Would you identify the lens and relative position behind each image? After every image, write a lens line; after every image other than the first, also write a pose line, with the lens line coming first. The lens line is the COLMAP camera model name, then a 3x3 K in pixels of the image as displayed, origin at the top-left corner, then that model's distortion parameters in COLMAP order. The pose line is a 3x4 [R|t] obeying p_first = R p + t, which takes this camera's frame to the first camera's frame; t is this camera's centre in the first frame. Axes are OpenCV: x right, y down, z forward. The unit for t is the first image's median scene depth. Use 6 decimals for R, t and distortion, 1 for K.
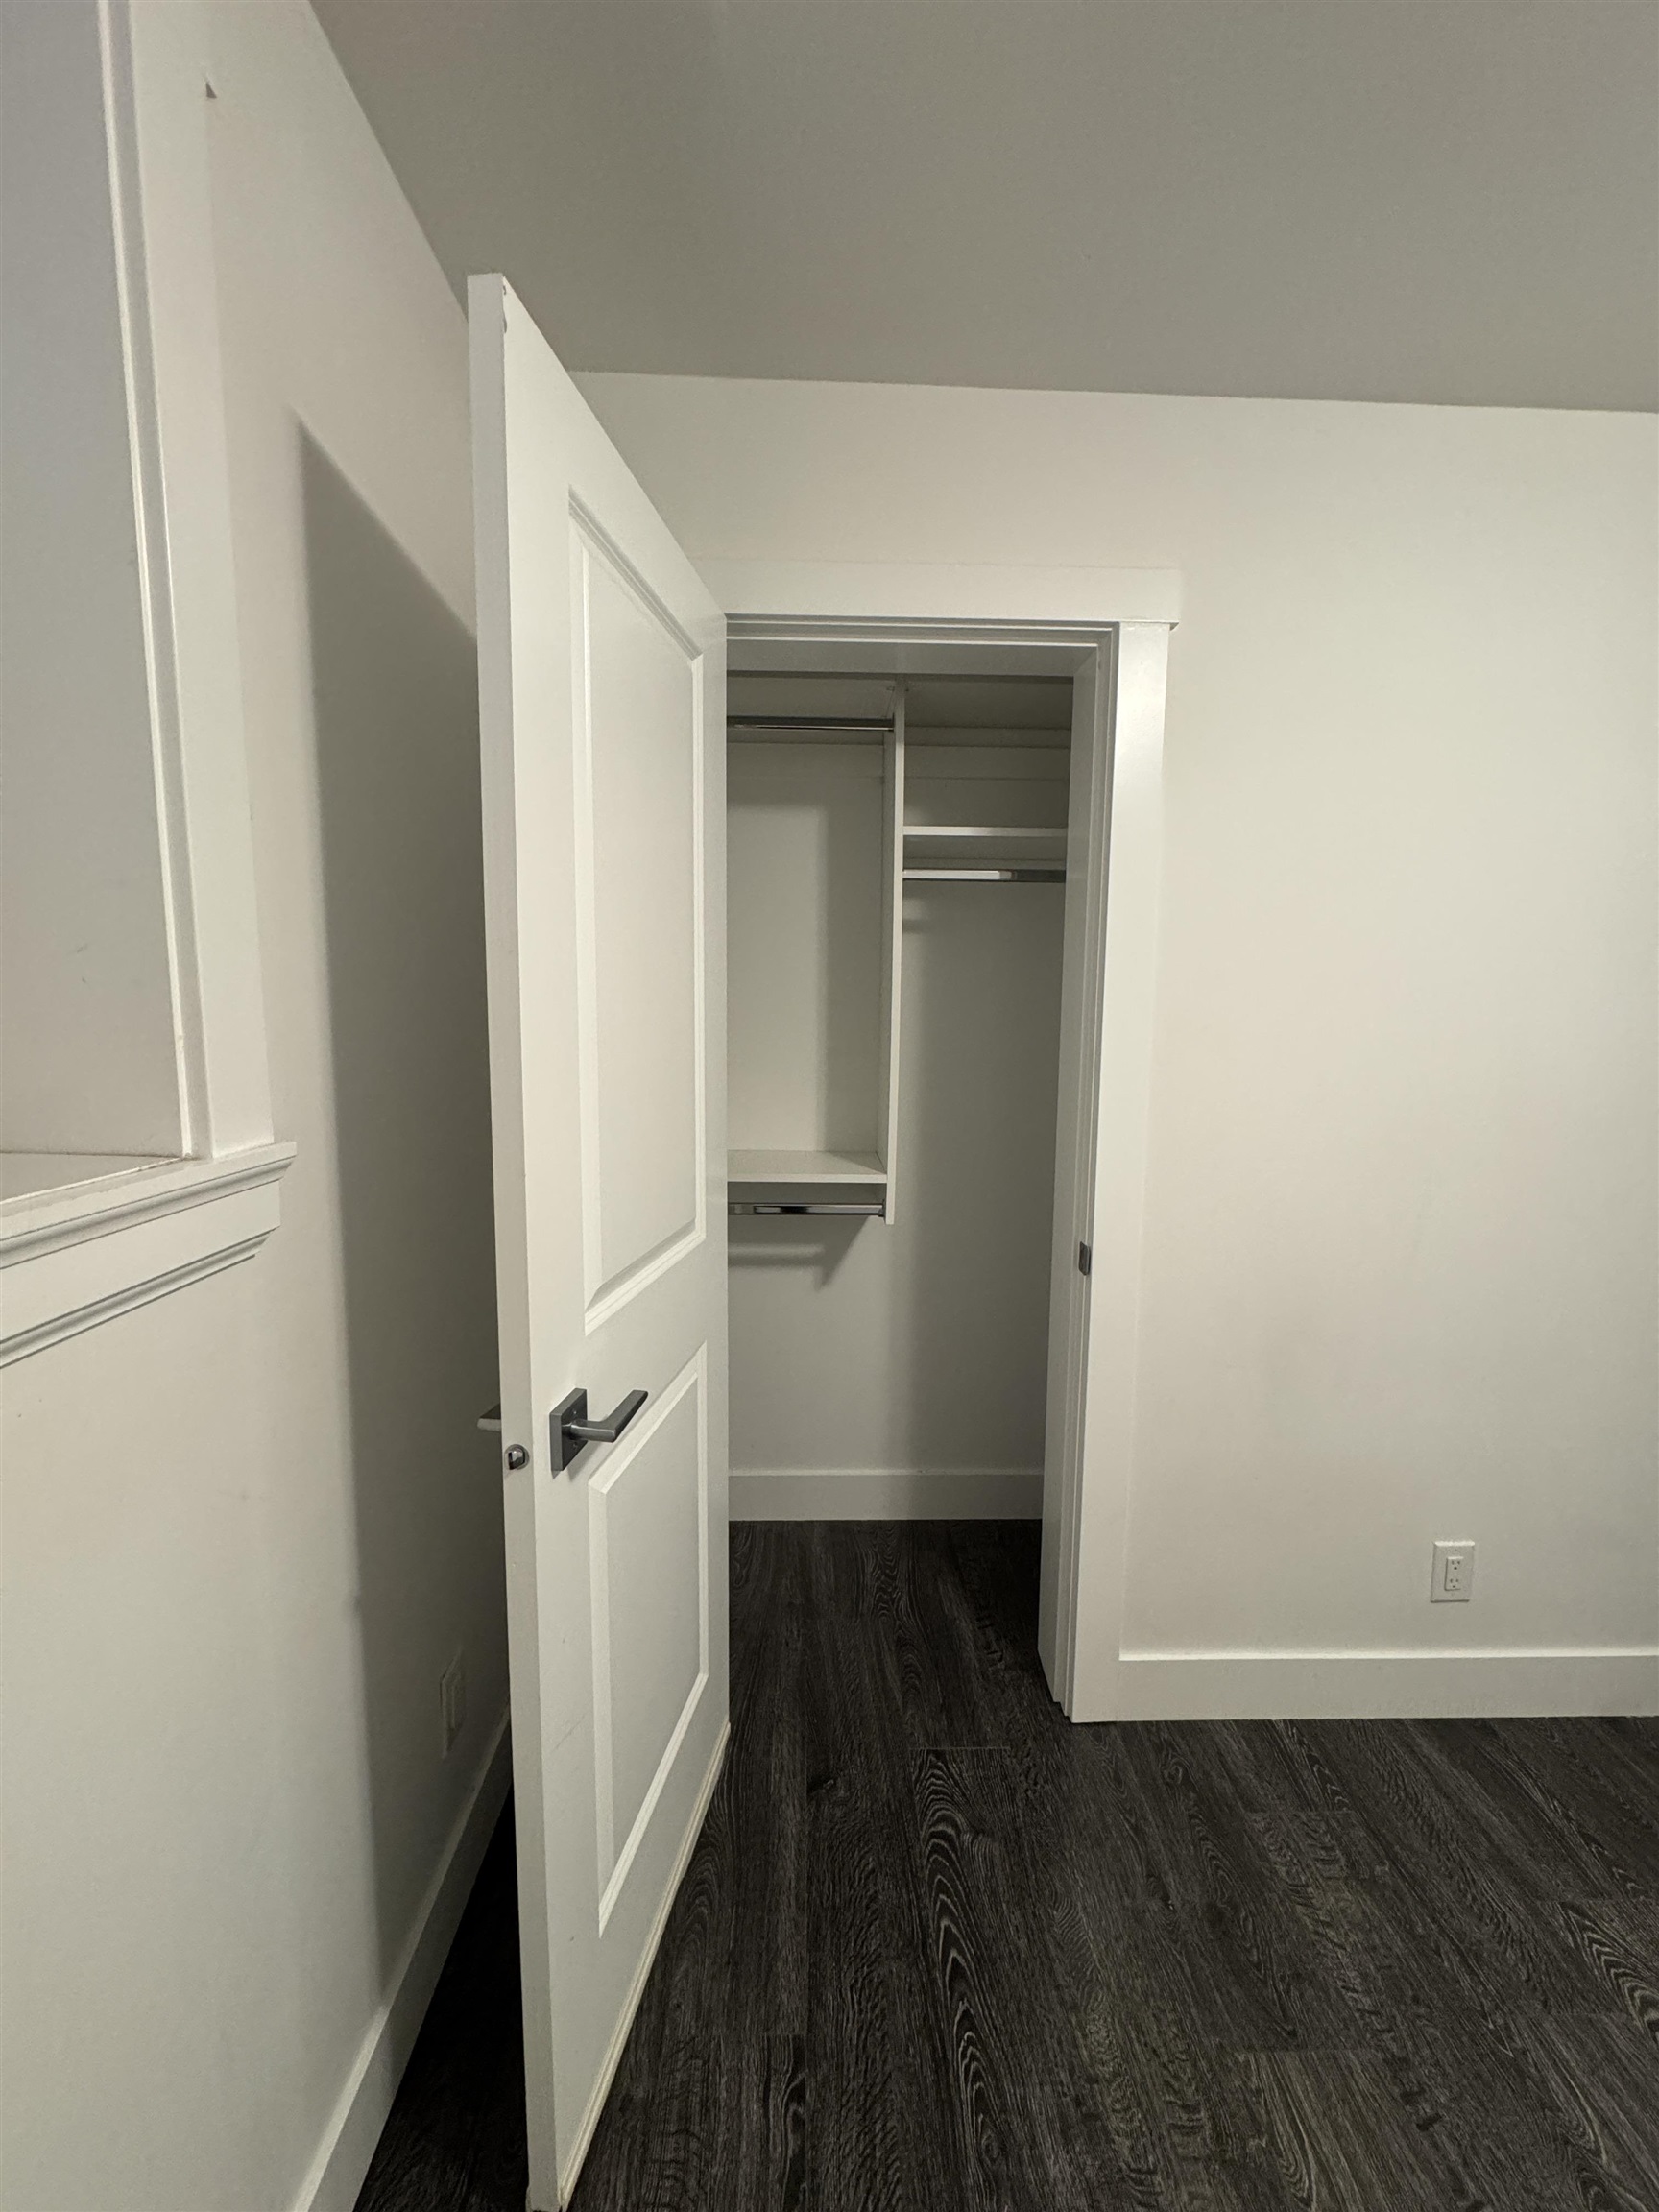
lens RADIAL K [[881.5, 0, 829.5], [0, 881.5, 1106.0], [0, 0, 1]] dist [-0.003592, 0.000716]
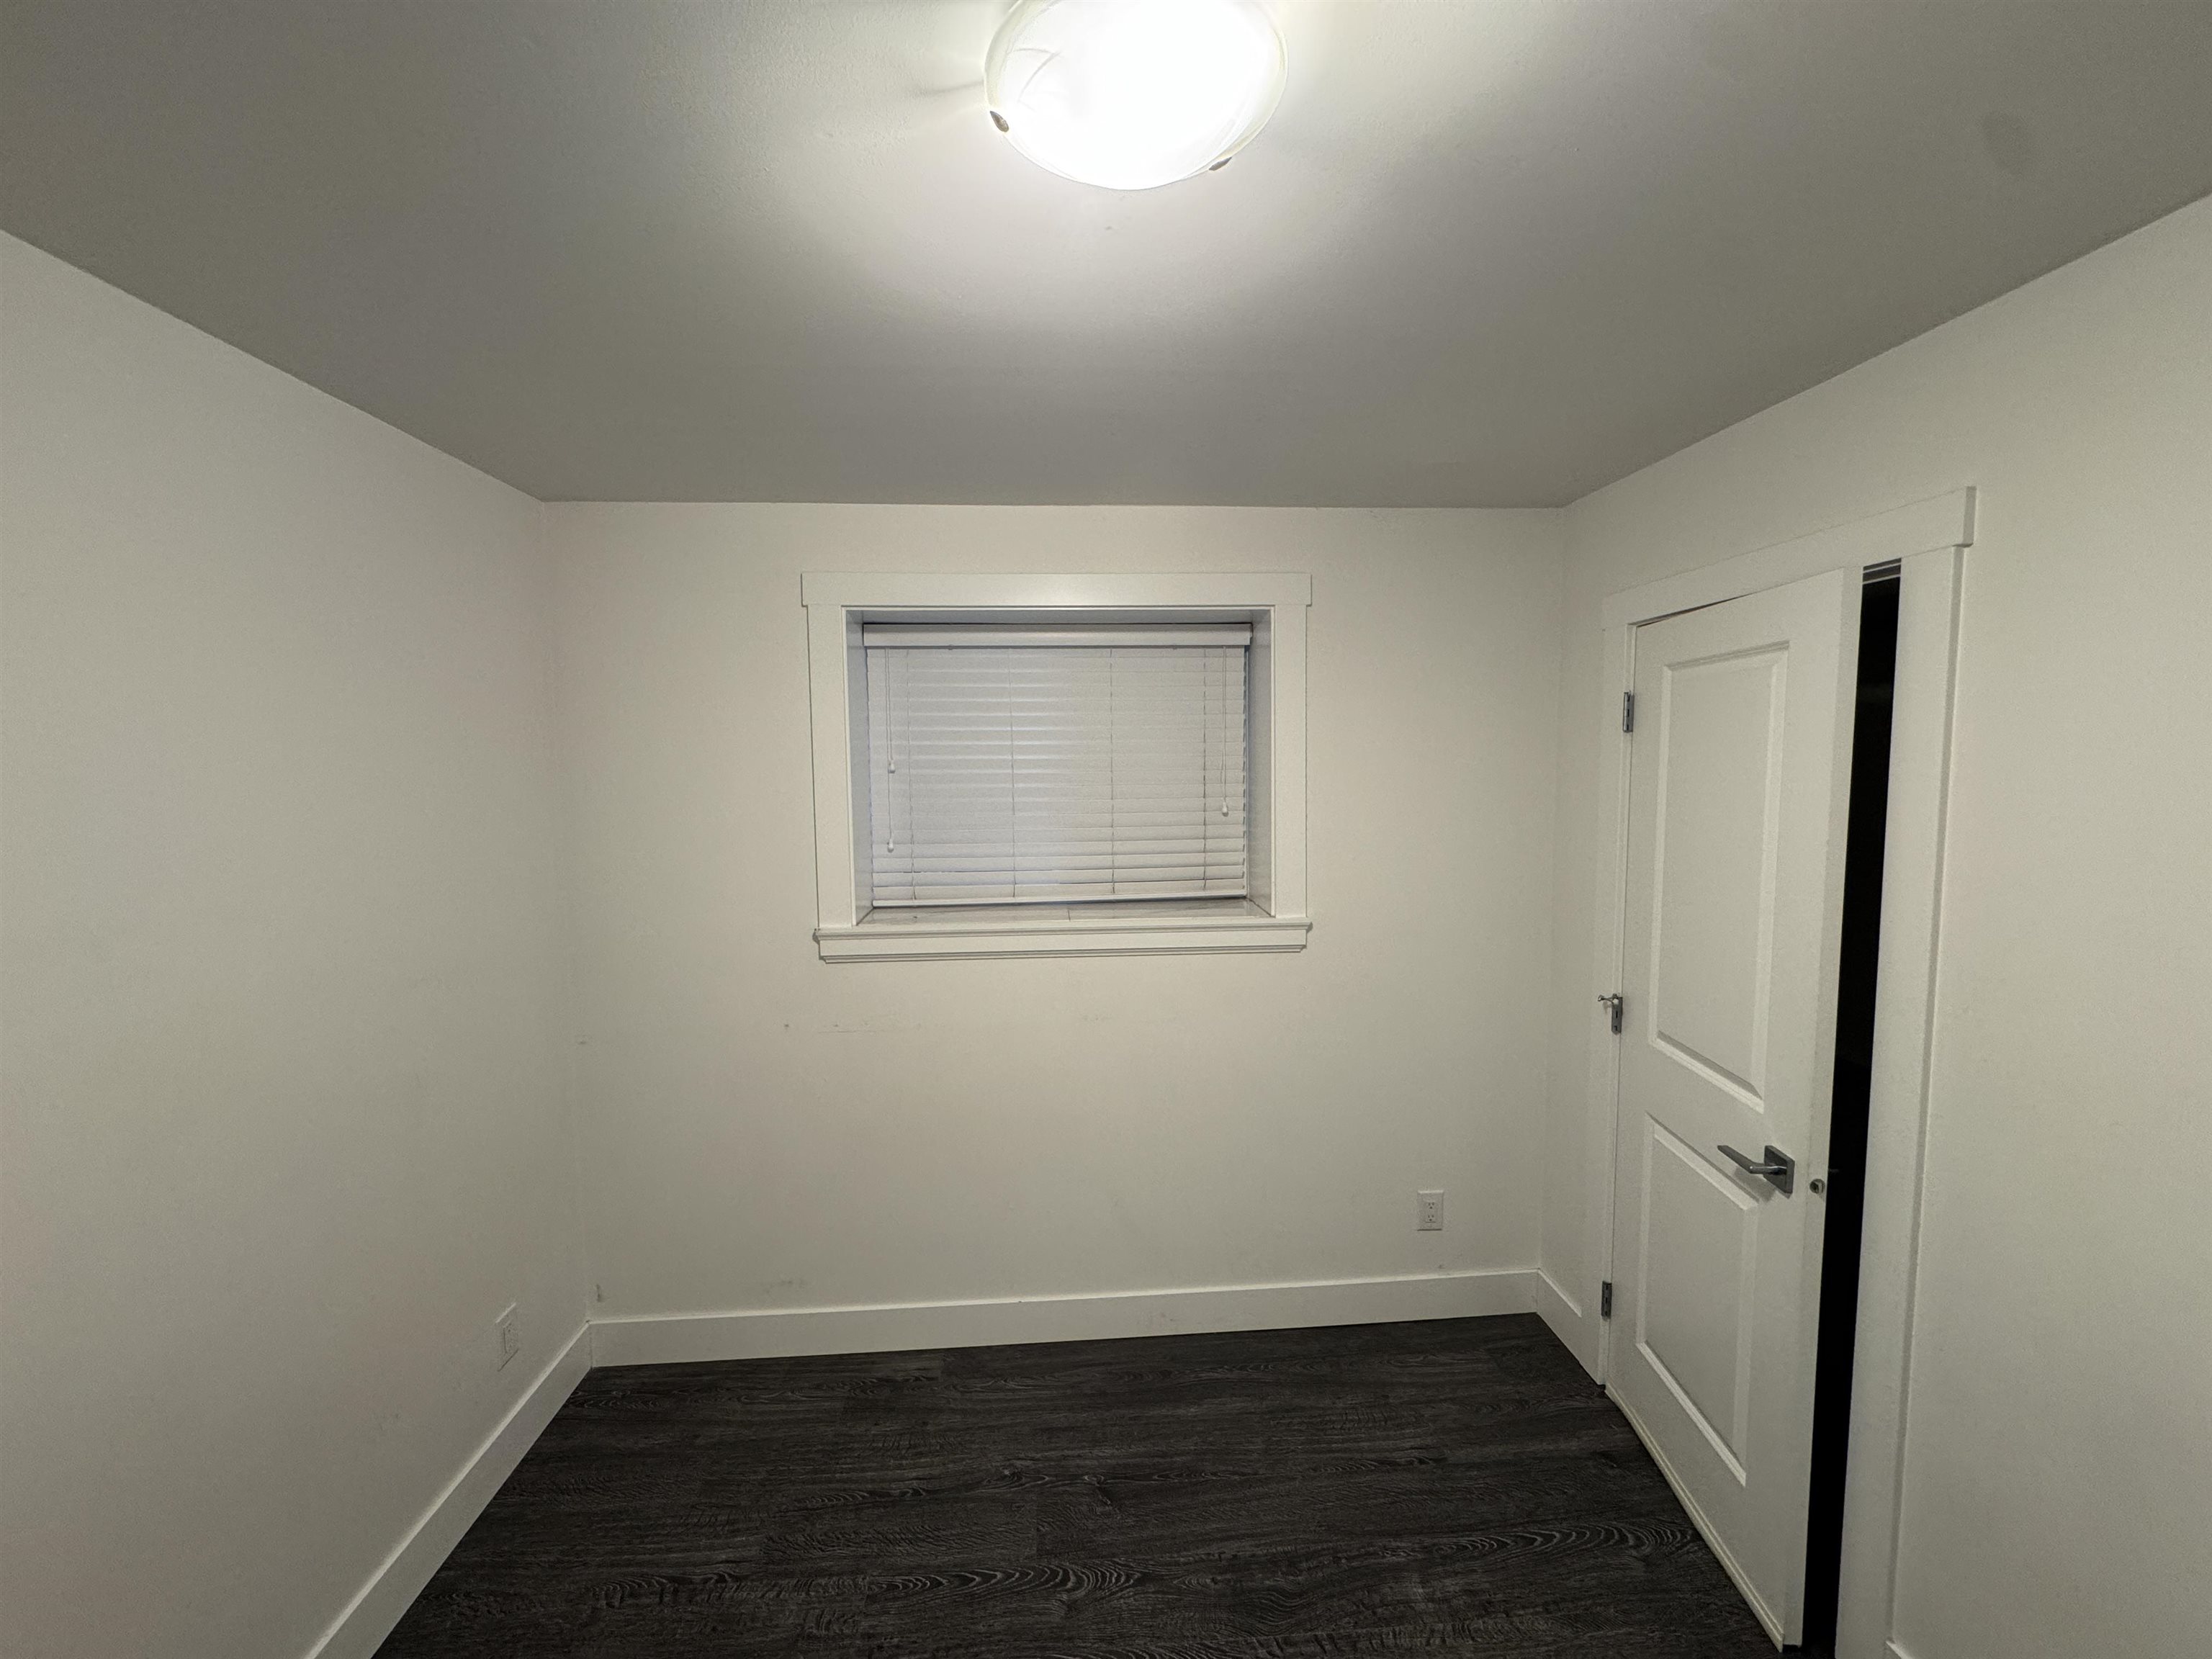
lens RADIAL K [[881.5, 0, 1105.9], [0, 881.5, 831.9], [0, 0, 1]] dist [-0.003592, 0.000716]
pose [[0.036066, 0.068836, -0.996976, 1.615532], [-0.100806, 0.992787, 0.064900, -0.257668], [0.994252, 0.098160, 0.042745, 0.099910]]
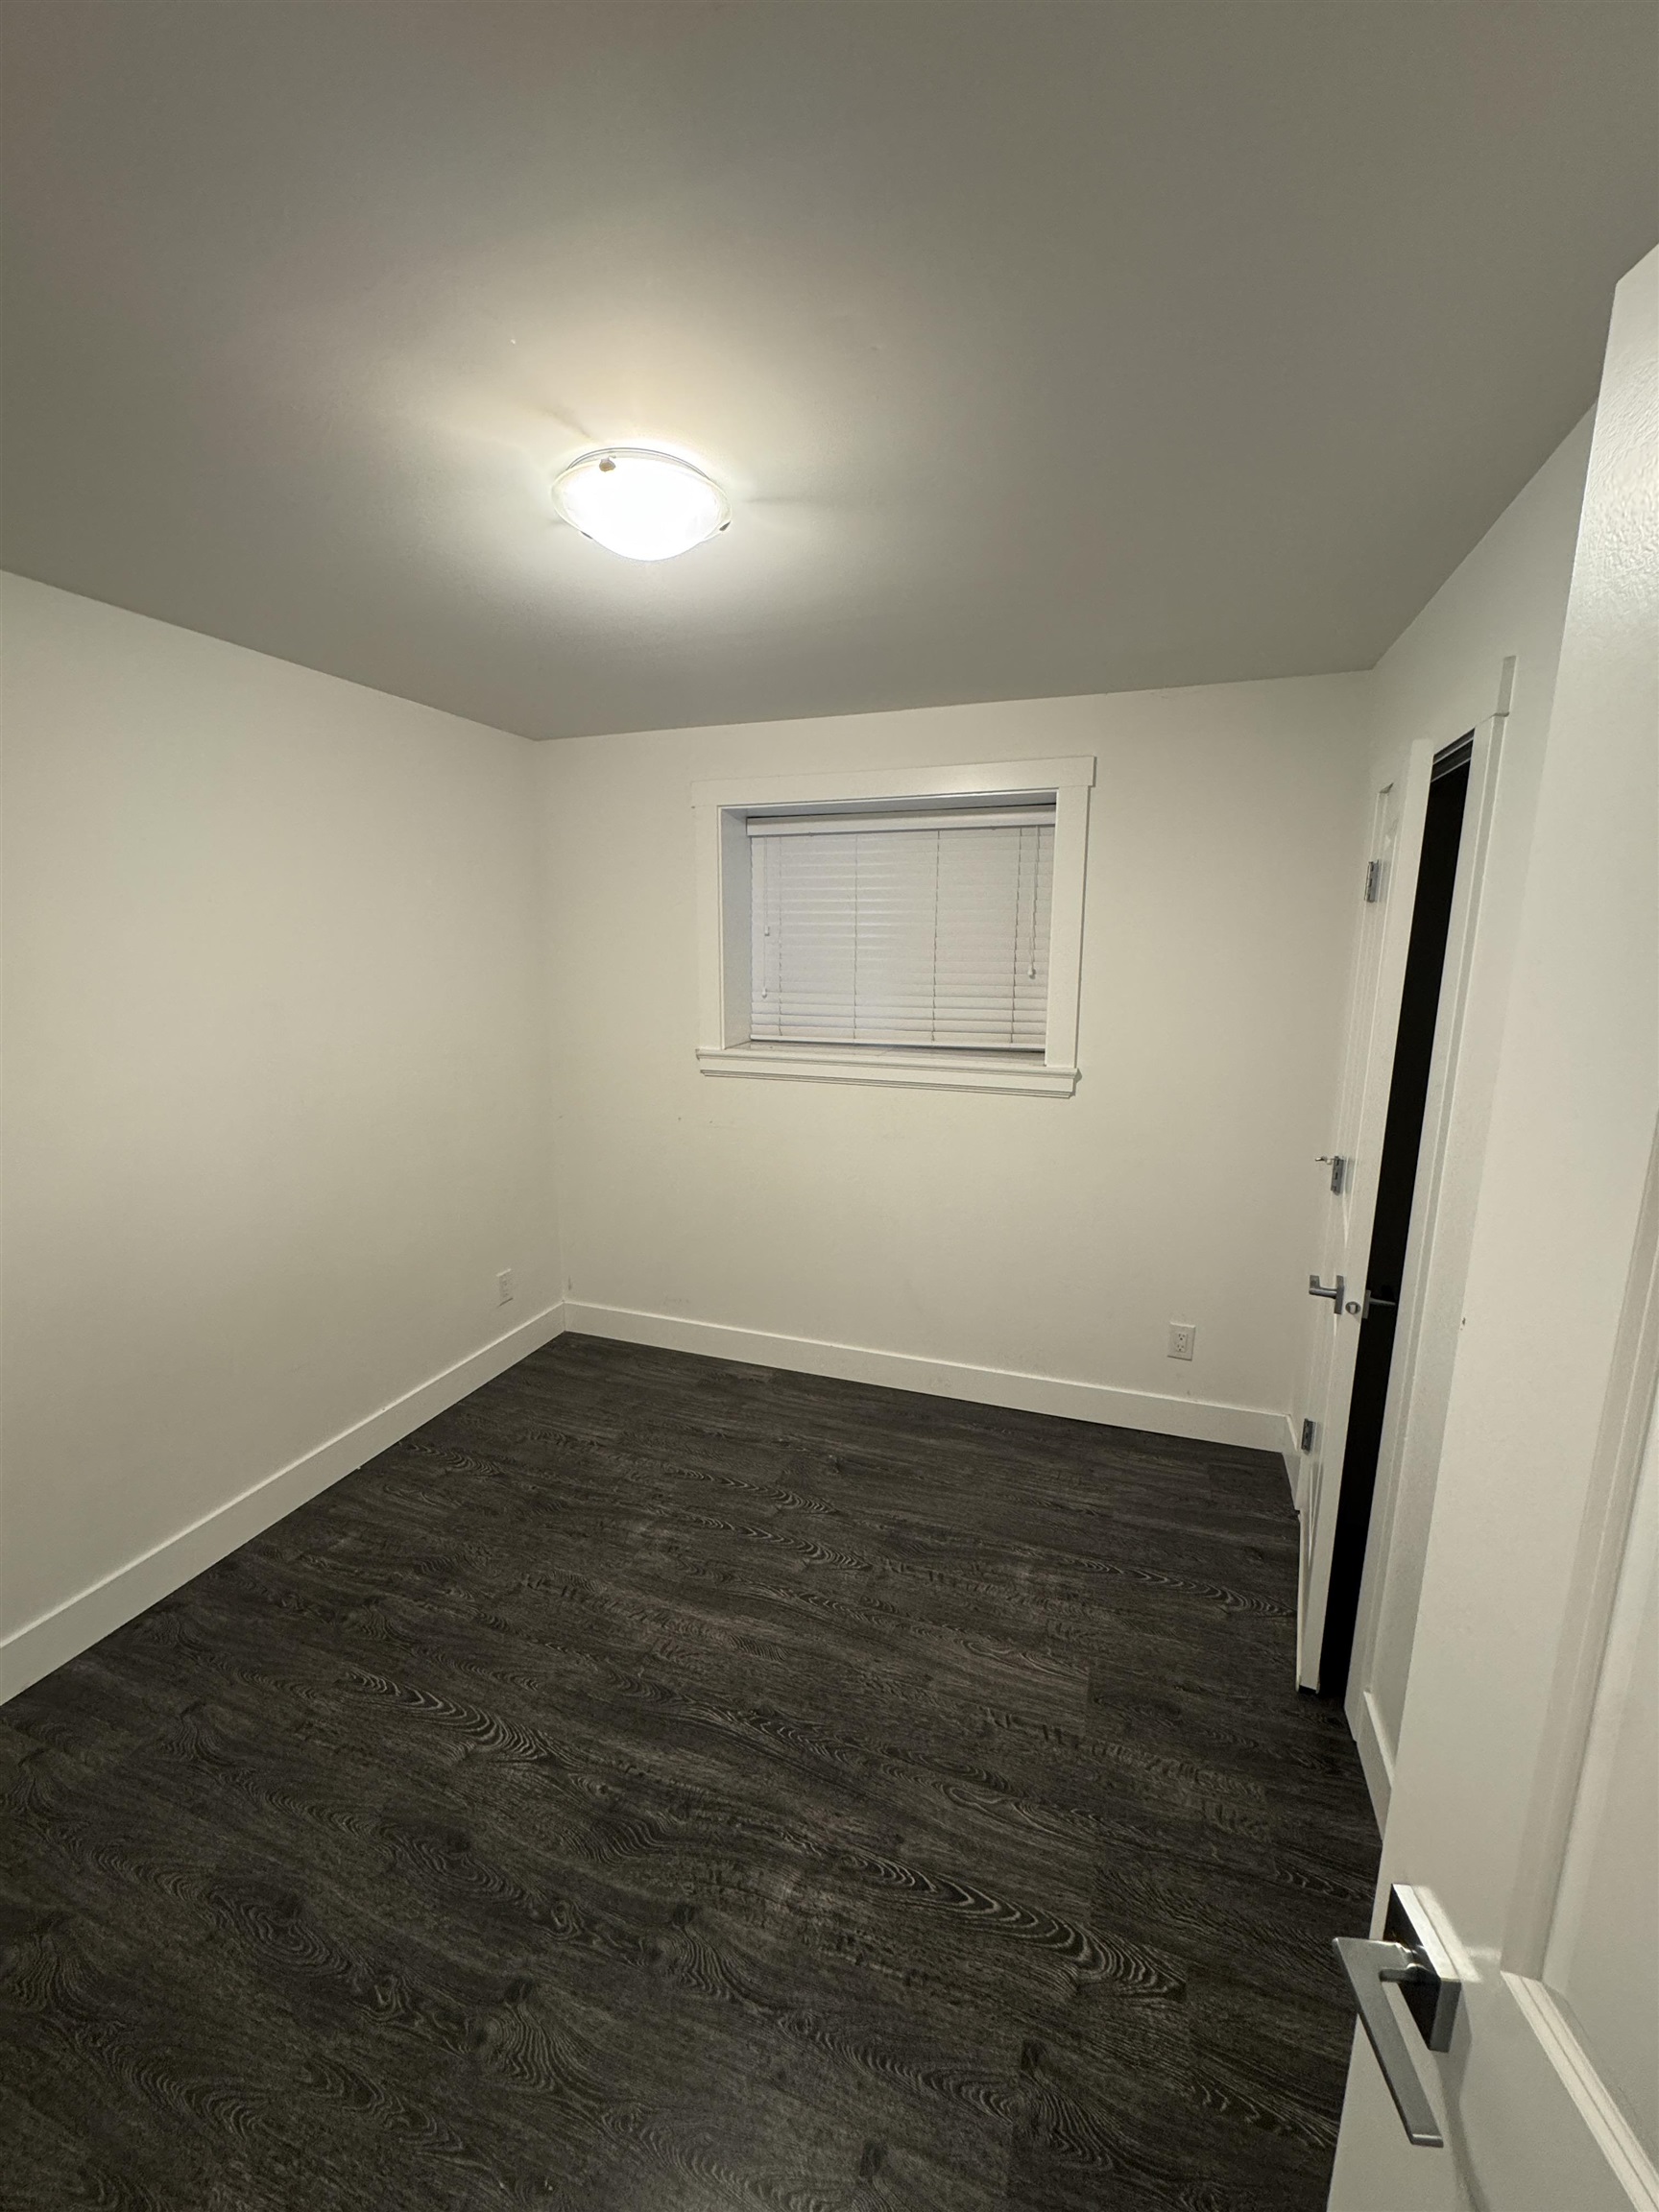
lens RADIAL K [[881.5, 0, 829.5], [0, 881.5, 1106.0], [0, 0, 1]] dist [-0.003592, 0.000716]
pose [[-0.361216, 0.157781, -0.919037, 2.011870], [-0.113691, 0.970776, 0.211348, -0.297767], [0.925526, 0.180828, -0.332721, 0.878242]]
